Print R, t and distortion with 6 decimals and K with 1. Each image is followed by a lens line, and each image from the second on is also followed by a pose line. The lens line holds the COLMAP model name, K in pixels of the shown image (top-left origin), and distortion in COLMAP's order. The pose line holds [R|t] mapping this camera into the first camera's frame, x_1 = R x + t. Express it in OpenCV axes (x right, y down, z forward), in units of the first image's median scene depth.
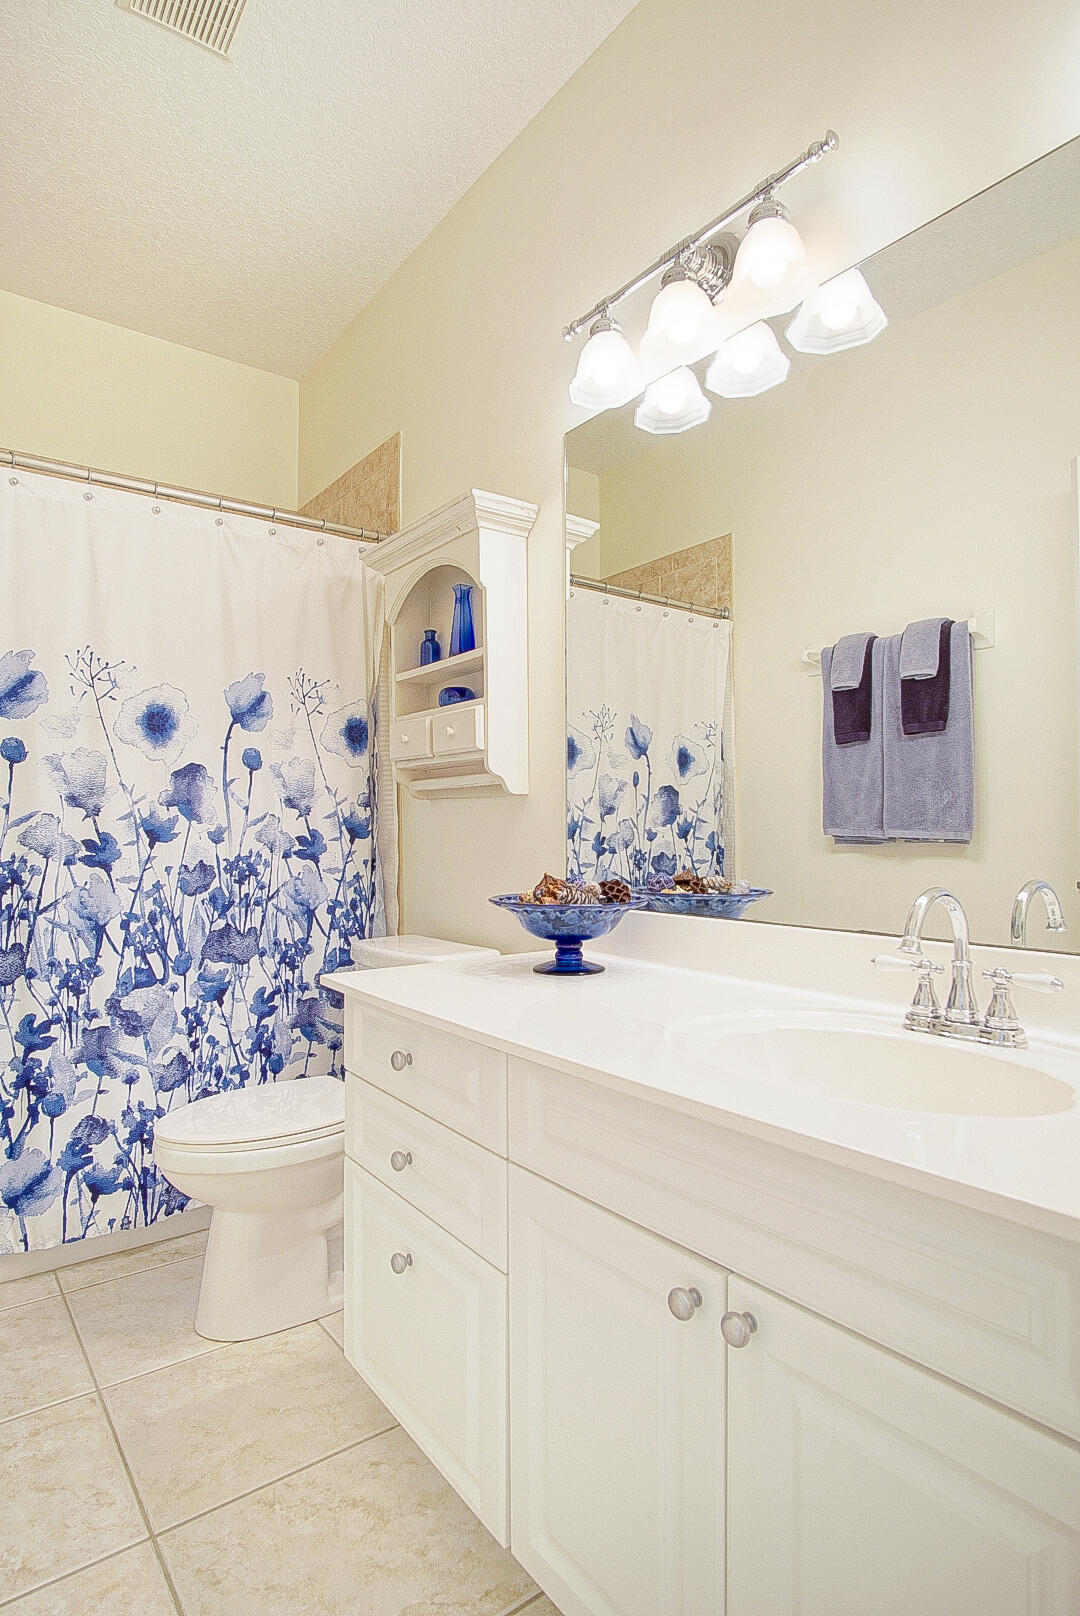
lens RADIAL K [[868.6, 0, 536.3], [0, 868.6, 816.1], [0, 0, 1]] dist [-0.033380, 0.005869]
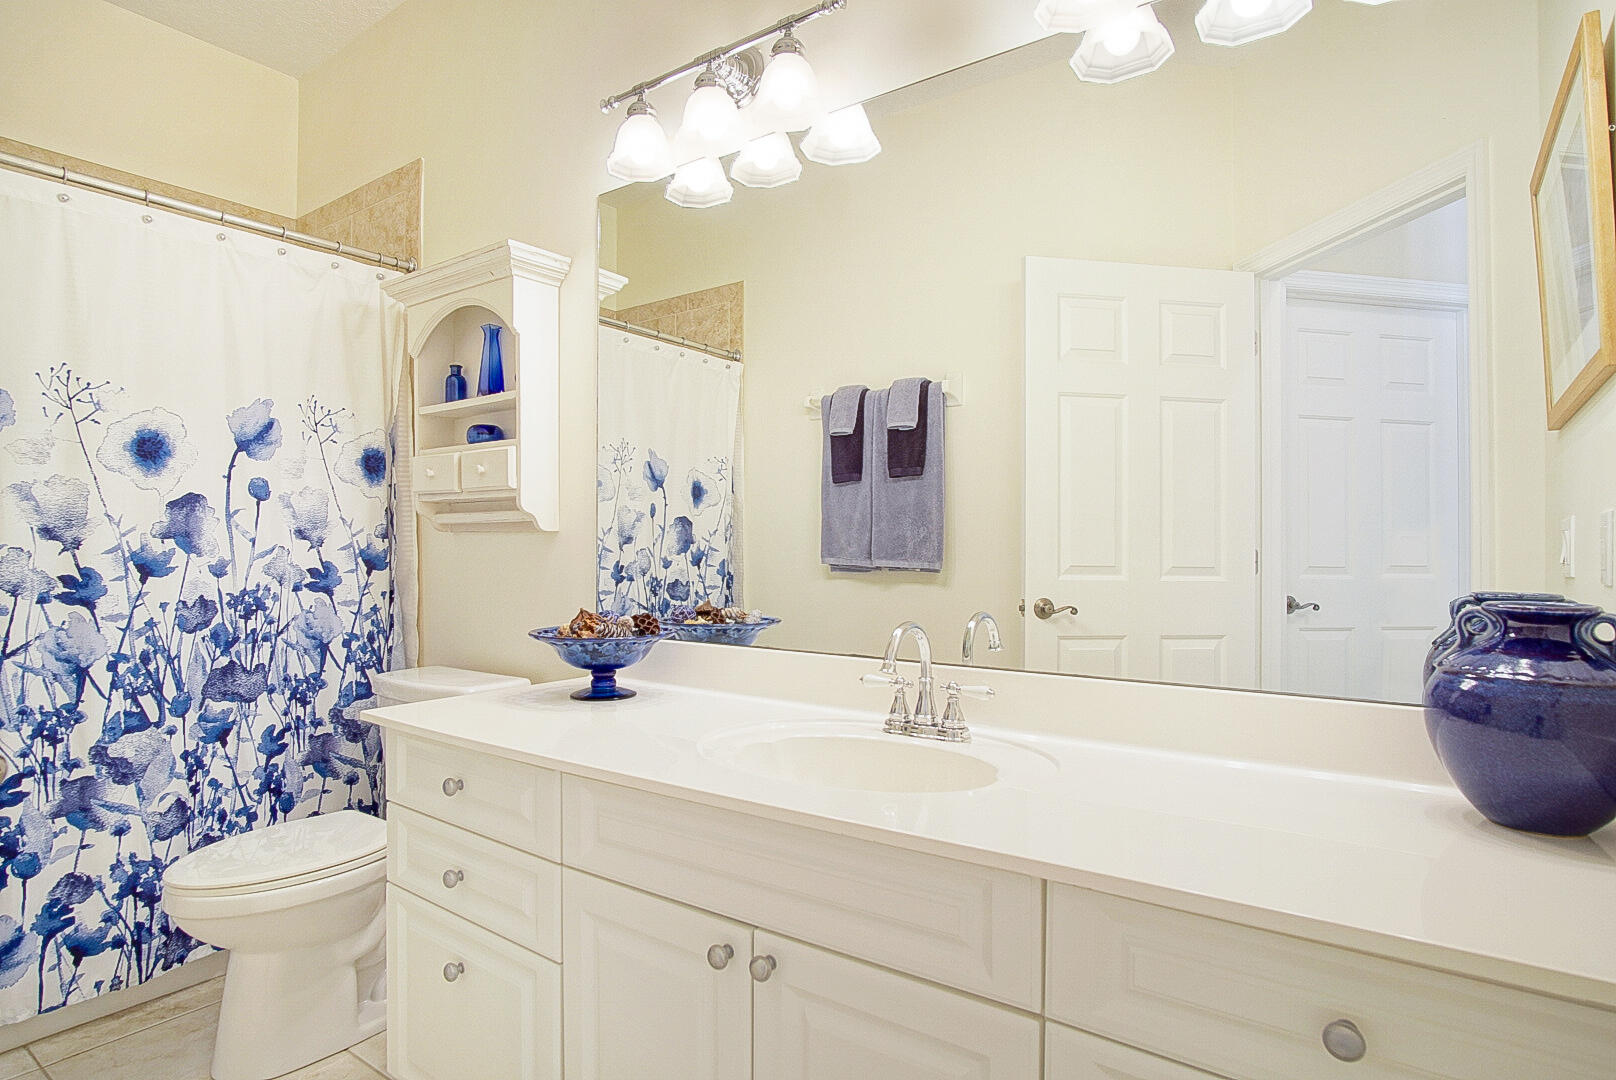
lens RADIAL K [[868.6, 0, 808.6], [0, 868.6, 545.0], [0, 0, 1]] dist [-0.033380, 0.005869]
pose [[0.952811, 0.007136, 0.303479, -0.038580], [-0.011604, 0.999849, 0.012921, -0.024913], [-0.303341, -0.015833, 0.952750, -0.100699]]
